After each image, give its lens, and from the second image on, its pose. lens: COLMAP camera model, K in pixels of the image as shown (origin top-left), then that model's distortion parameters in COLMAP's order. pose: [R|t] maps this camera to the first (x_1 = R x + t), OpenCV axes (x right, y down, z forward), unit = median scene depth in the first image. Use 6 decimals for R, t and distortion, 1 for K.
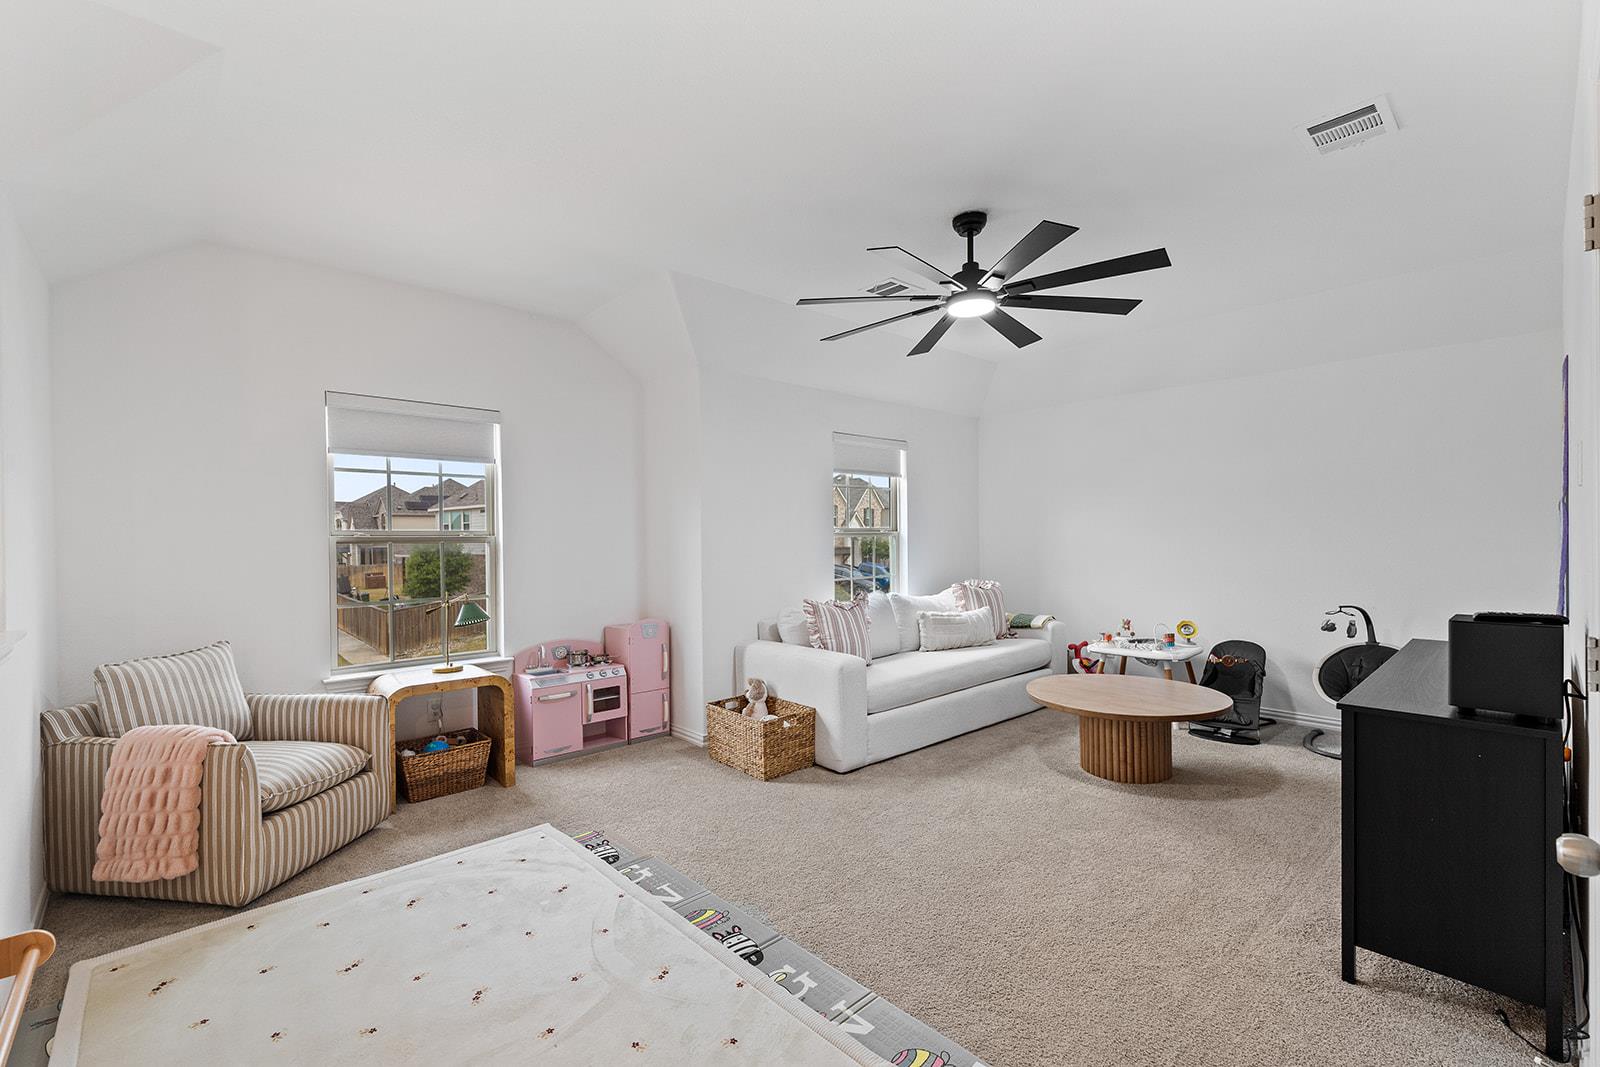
lens RADIAL K [[691.7, 0, 787.0], [0, 691.7, 538.0], [0, 0, 1]] dist [0.017949, -0.000205]
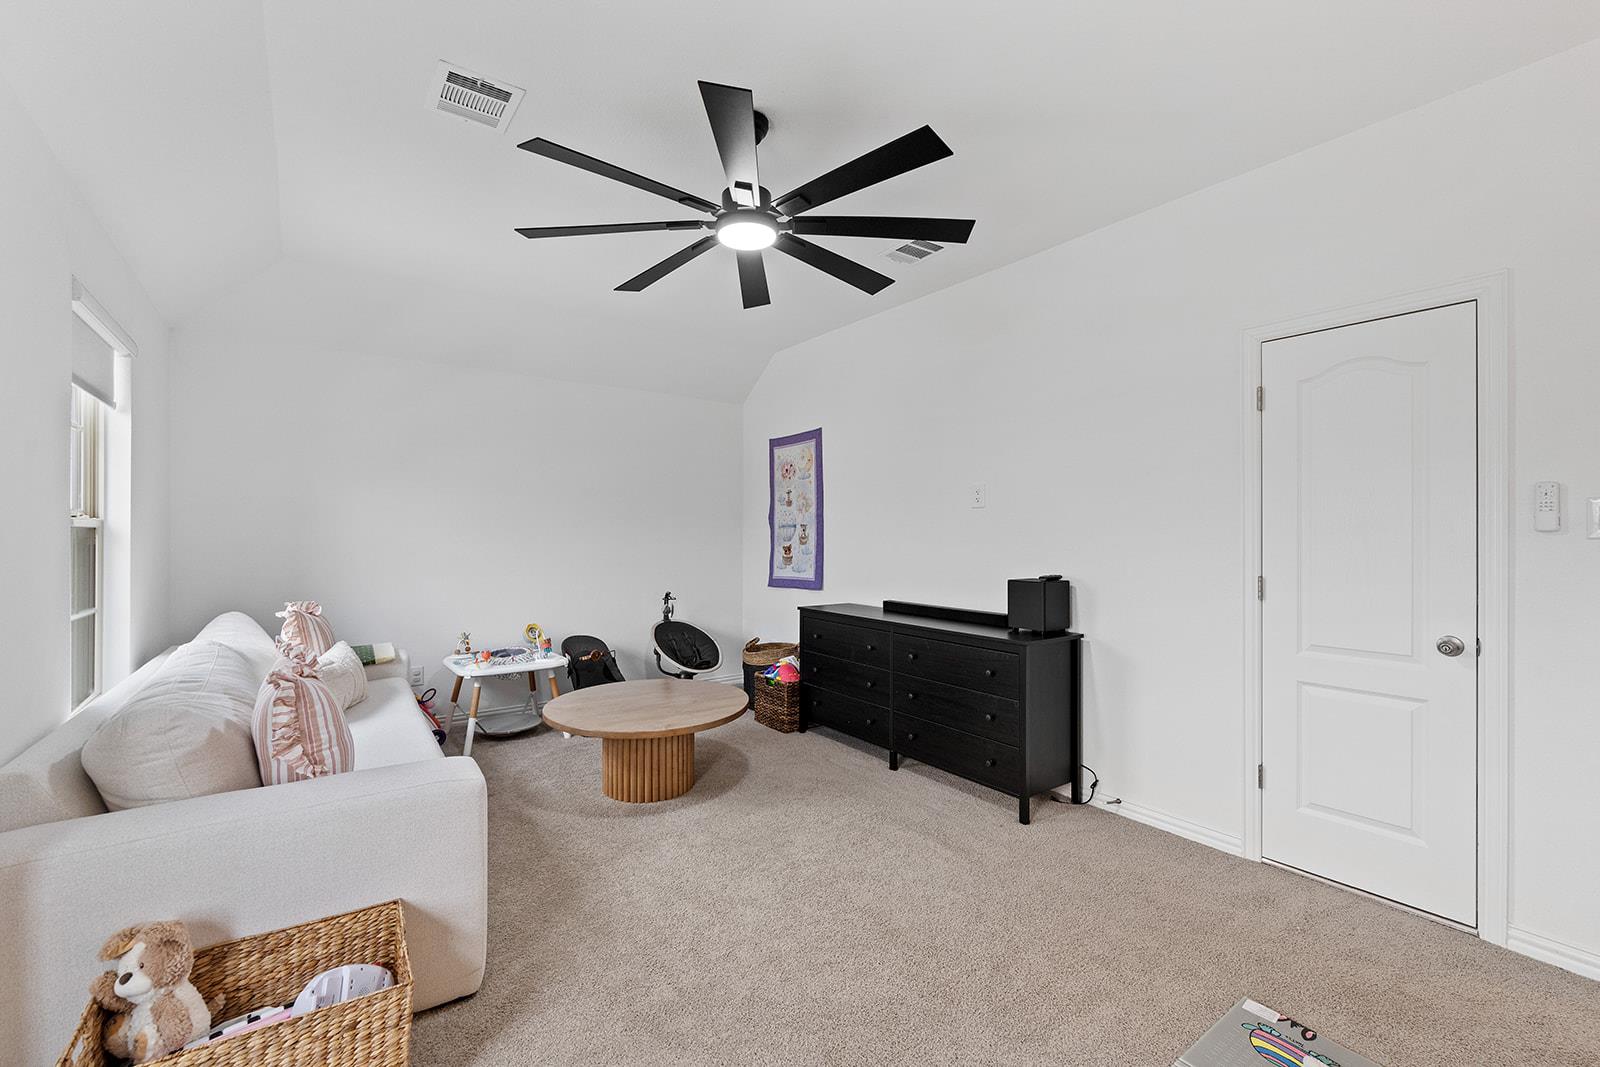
lens RADIAL K [[677.3, 0, 801.4], [0, 677.3, 528.9], [0, 0, 1]] dist [0.000563, -0.000143]
pose [[0.120041, 0.016291, 0.992635, -0.389537], [-0.000797, 0.999867, -0.016313, 0.007983], [-0.992769, 0.001167, 0.120038, 0.701432]]
